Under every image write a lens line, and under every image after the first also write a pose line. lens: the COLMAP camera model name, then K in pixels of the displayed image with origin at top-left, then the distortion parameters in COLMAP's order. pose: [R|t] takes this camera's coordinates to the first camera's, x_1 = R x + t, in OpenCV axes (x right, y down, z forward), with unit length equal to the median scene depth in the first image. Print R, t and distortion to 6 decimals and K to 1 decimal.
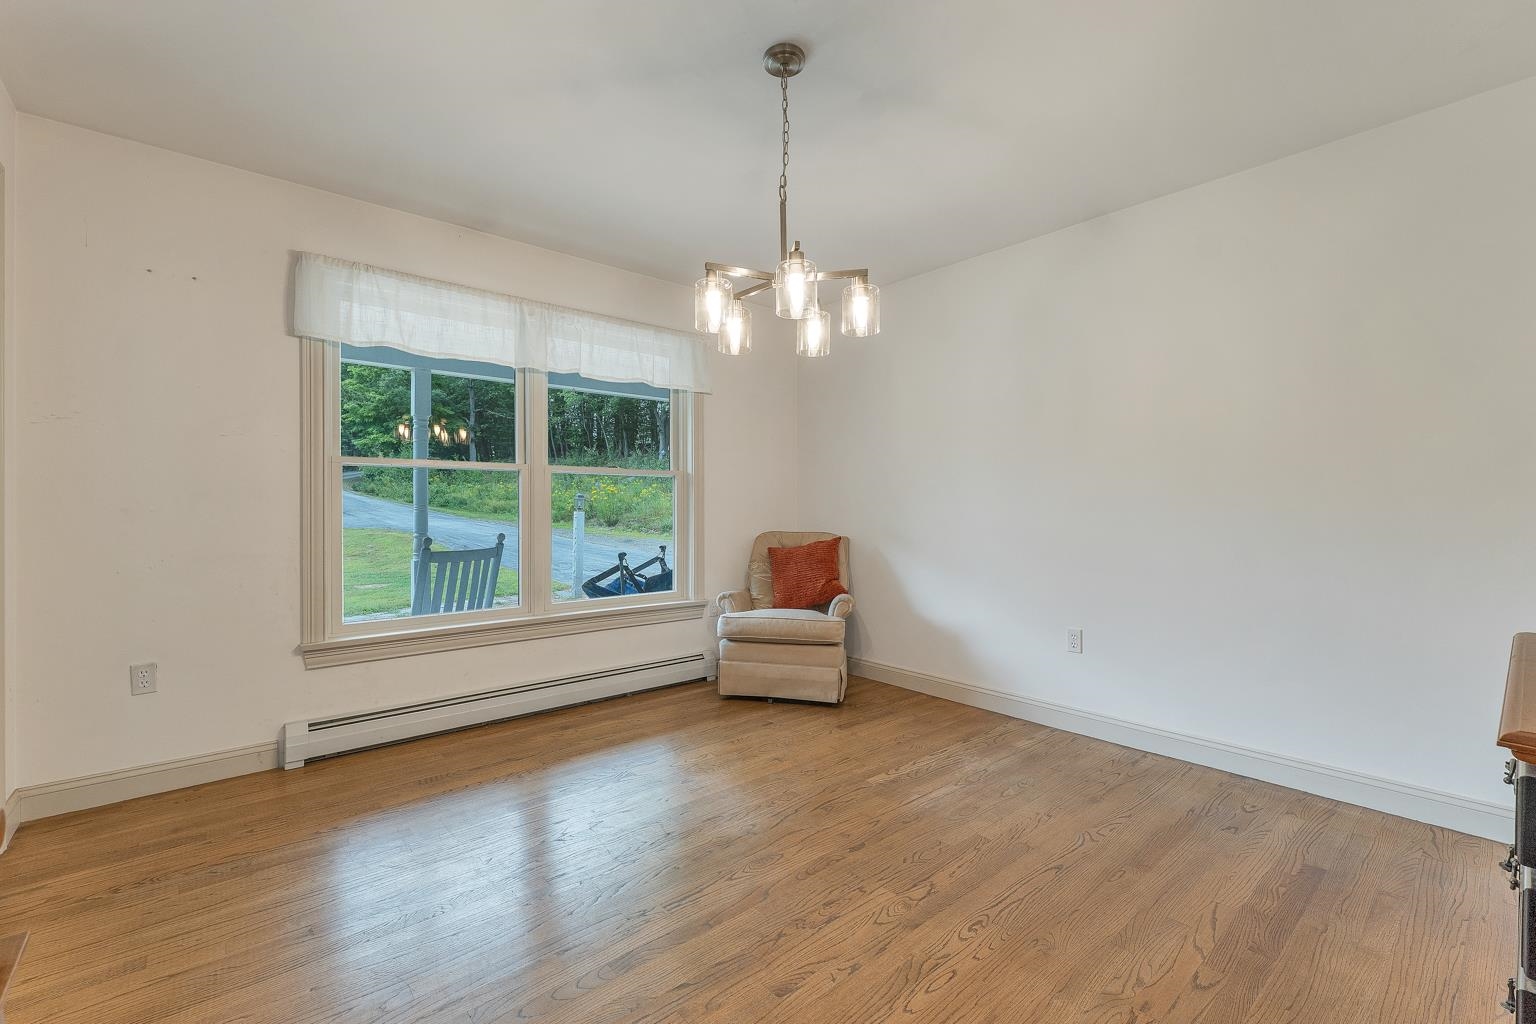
lens RADIAL K [[663.4, 0, 768.0], [0, 663.4, 512.0], [0, 0, 1]] dist [-0.000384, -0.000059]
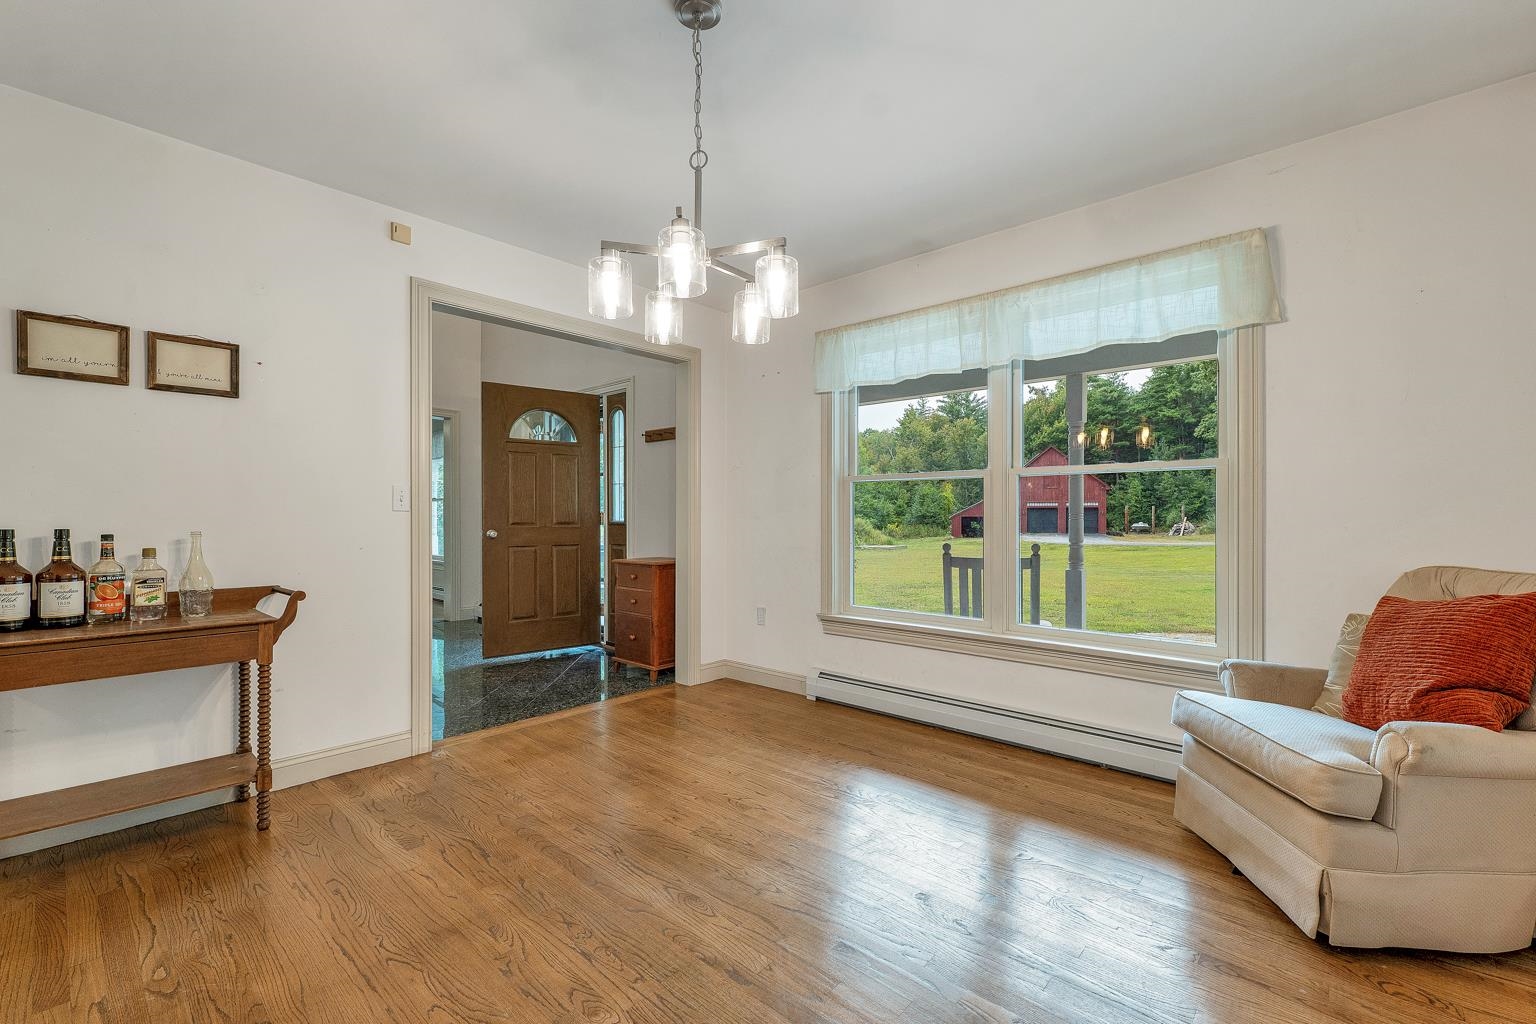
lens RADIAL K [[663.4, 0, 768.0], [0, 663.4, 512.0], [0, 0, 1]] dist [-0.000384, -0.000059]
pose [[0.105426, -0.010138, -0.994375, 0.592361], [-0.011640, 0.999867, -0.011428, 0.003030], [0.994359, 0.012779, 0.105294, 0.653120]]
